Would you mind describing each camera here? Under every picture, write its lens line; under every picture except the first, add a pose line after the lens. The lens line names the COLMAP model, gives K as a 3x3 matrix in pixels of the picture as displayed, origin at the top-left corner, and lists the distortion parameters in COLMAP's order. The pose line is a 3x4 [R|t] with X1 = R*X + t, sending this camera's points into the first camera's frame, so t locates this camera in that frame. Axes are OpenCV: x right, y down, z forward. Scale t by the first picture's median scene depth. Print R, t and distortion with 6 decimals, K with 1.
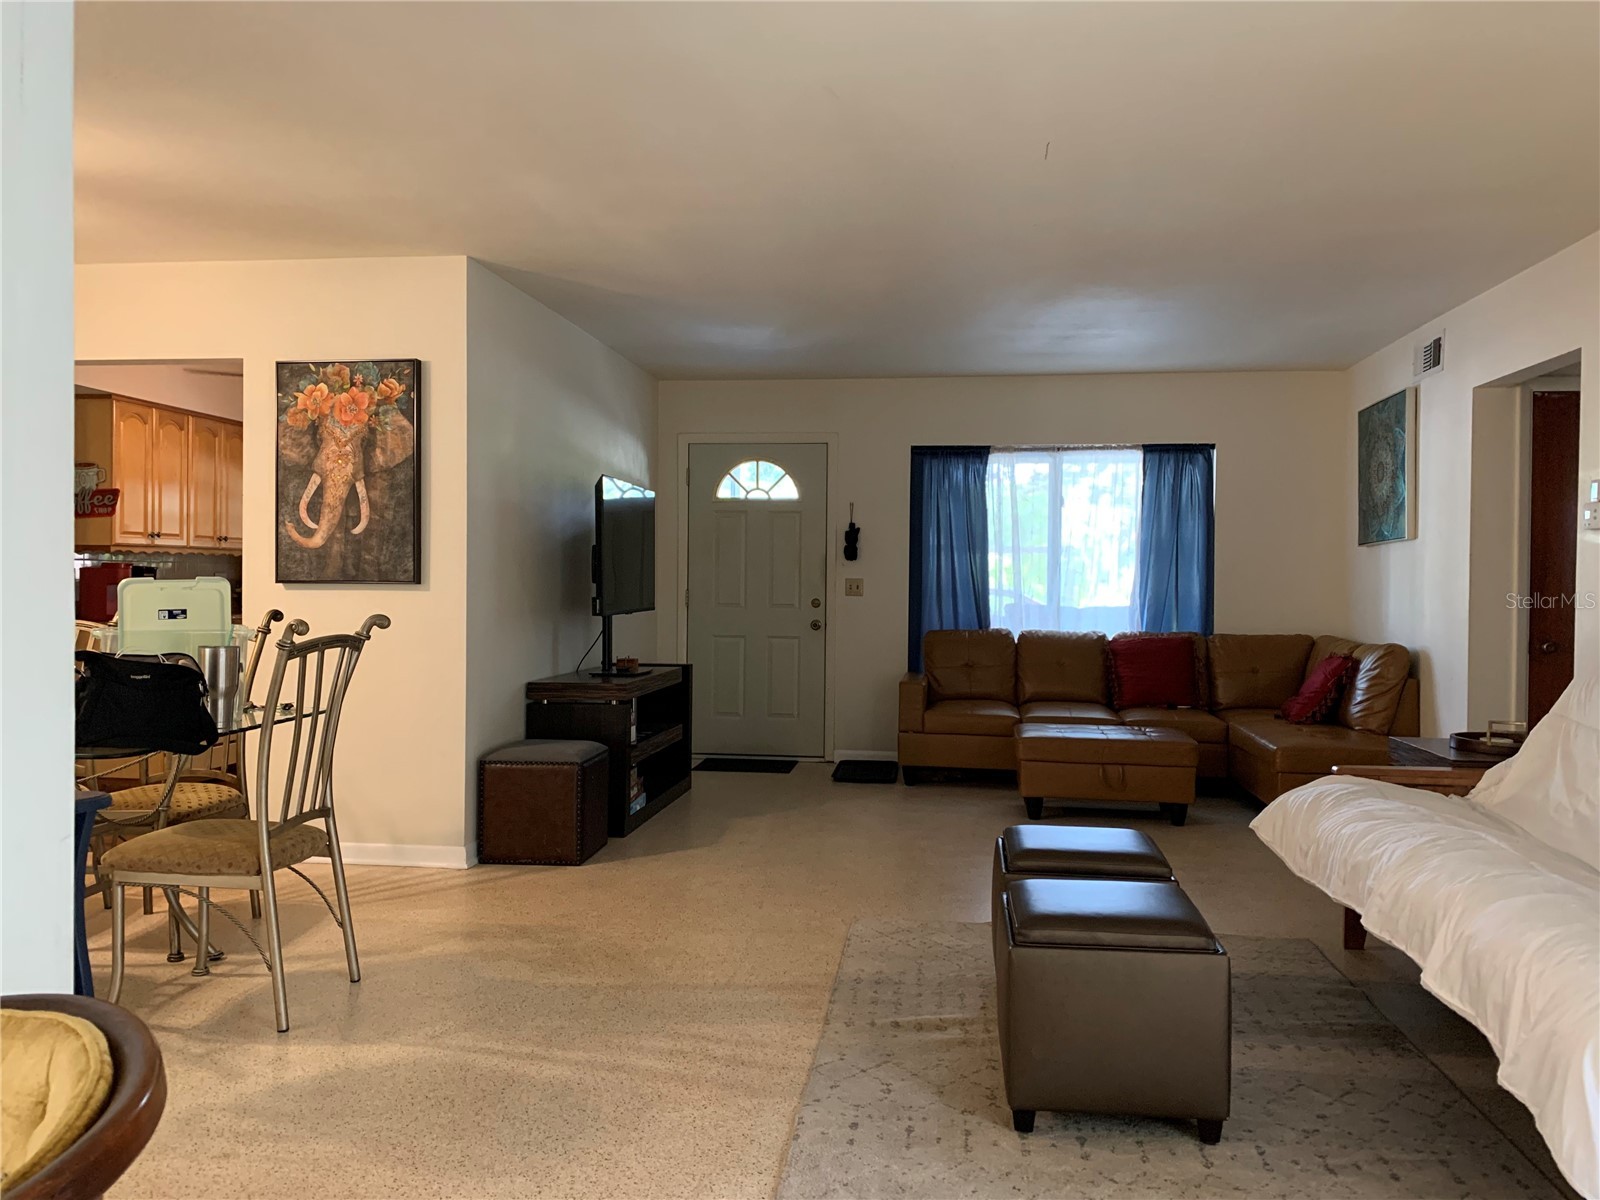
lens RADIAL K [[1220.8, 0, 806.2], [0, 1220.8, 596.0], [0, 0, 1]] dist [0.033695, -0.046175]
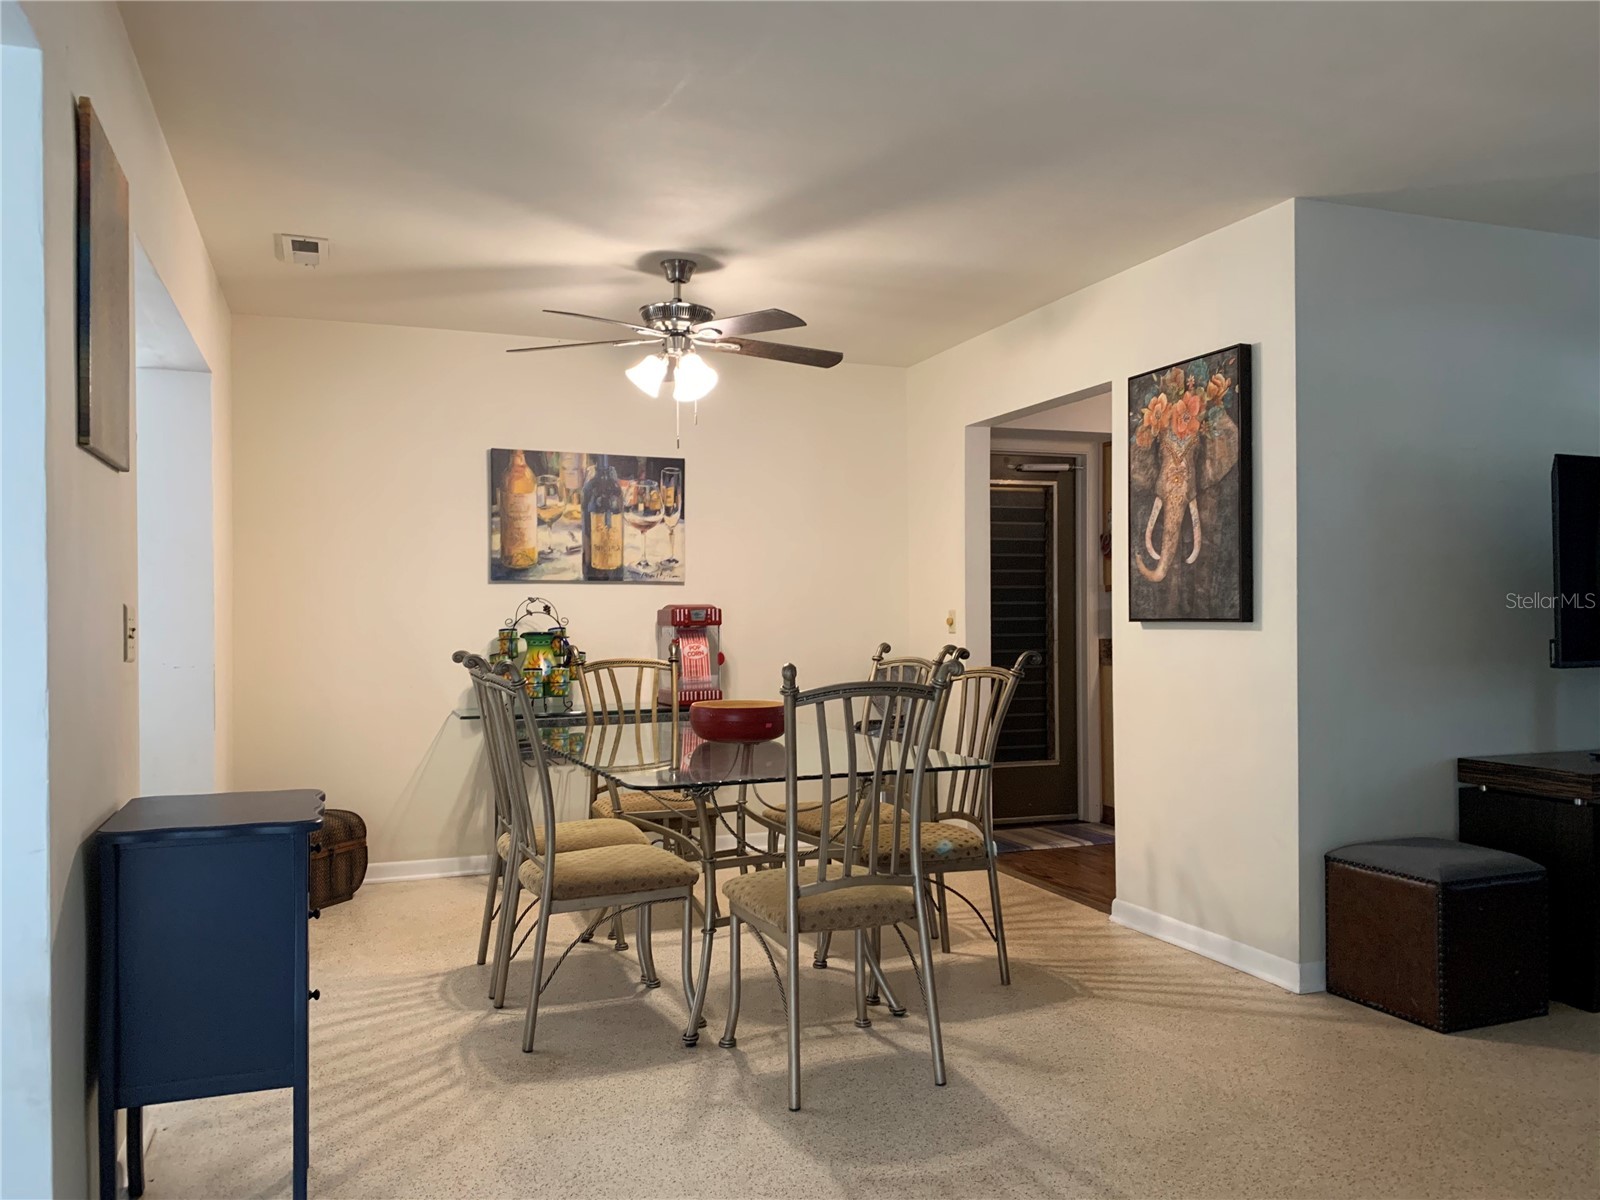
lens RADIAL K [[1220.8, 0, 806.8], [0, 1220.8, 611.1], [0, 0, 1]] dist [0.033695, -0.046175]
pose [[0.475281, -0.011597, -0.879757, 0.191462], [-0.000991, 0.999905, -0.013717, -0.004260], [0.879833, 0.007391, 0.475225, 0.273733]]
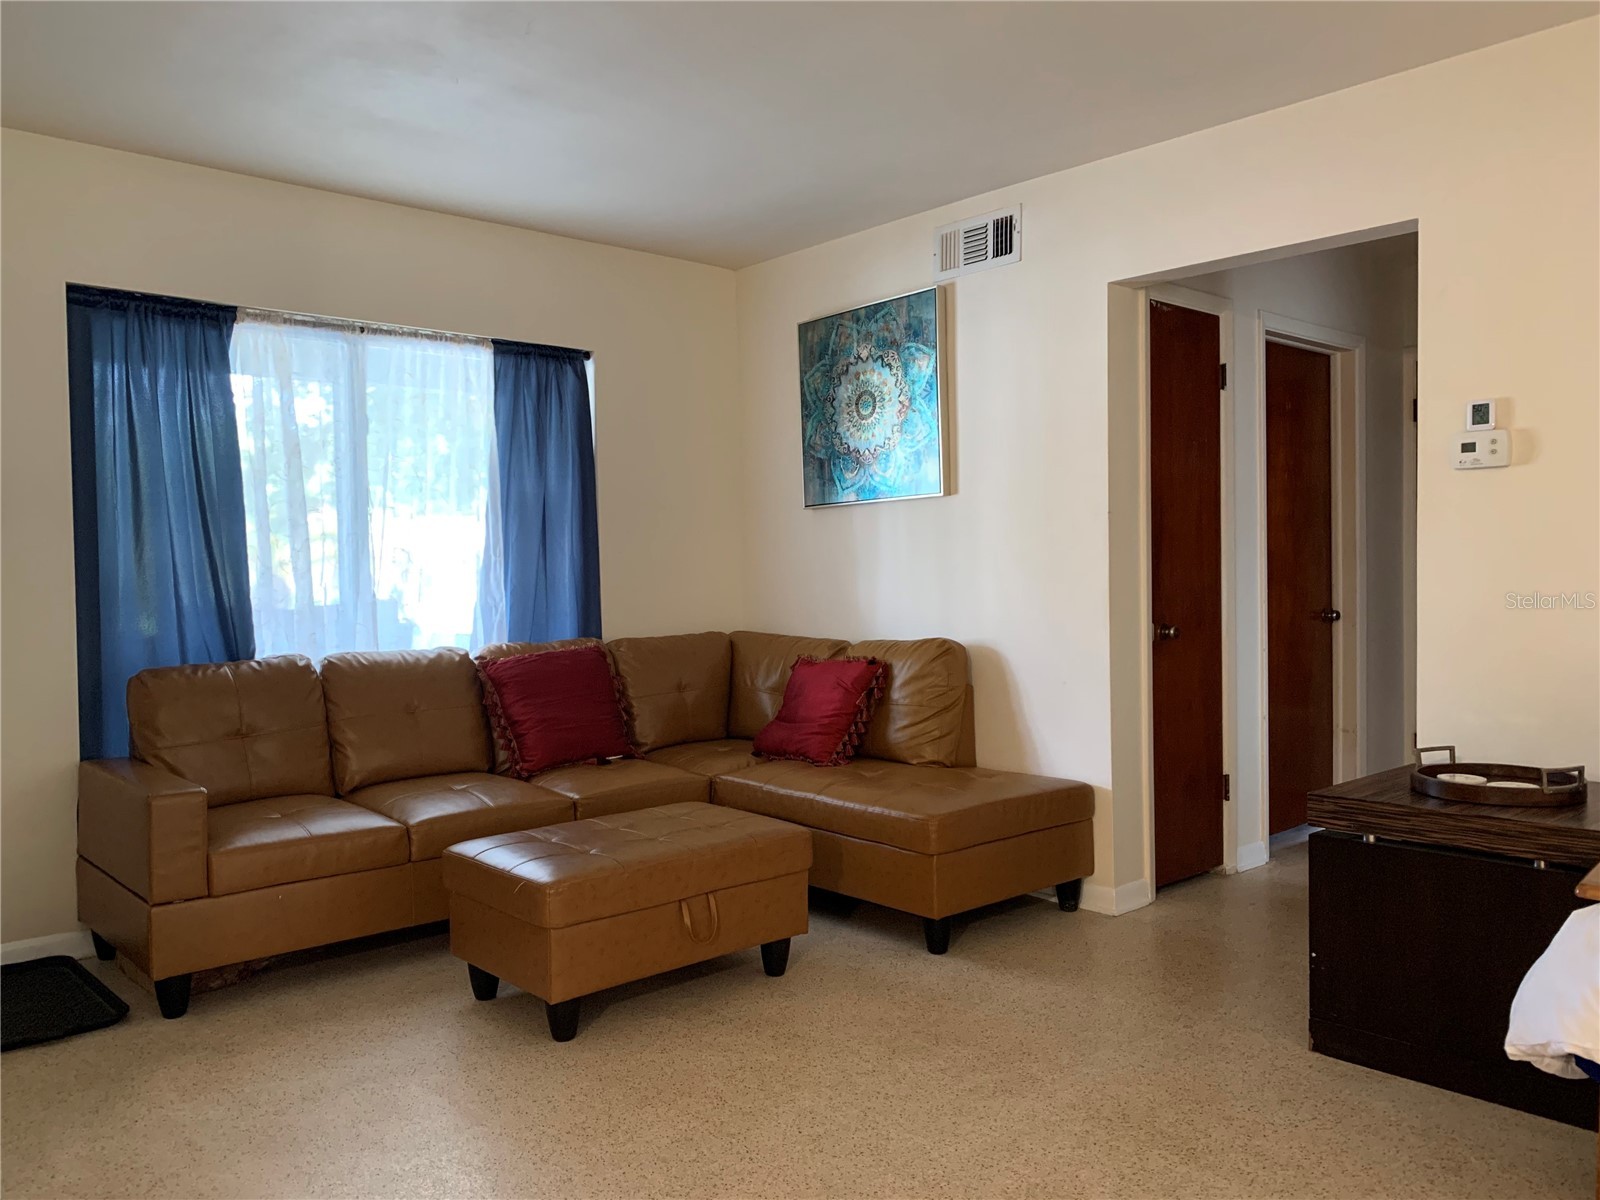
lens RADIAL K [[1220.8, 0, 813.5], [0, 1220.8, 596.2], [0, 0, 1]] dist [0.033695, -0.046175]
pose [[0.631718, -0.040140, 0.774159, -0.121709], [0.030237, 0.999174, 0.027134, -0.007492], [-0.774609, 0.006268, 0.632410, 0.560843]]
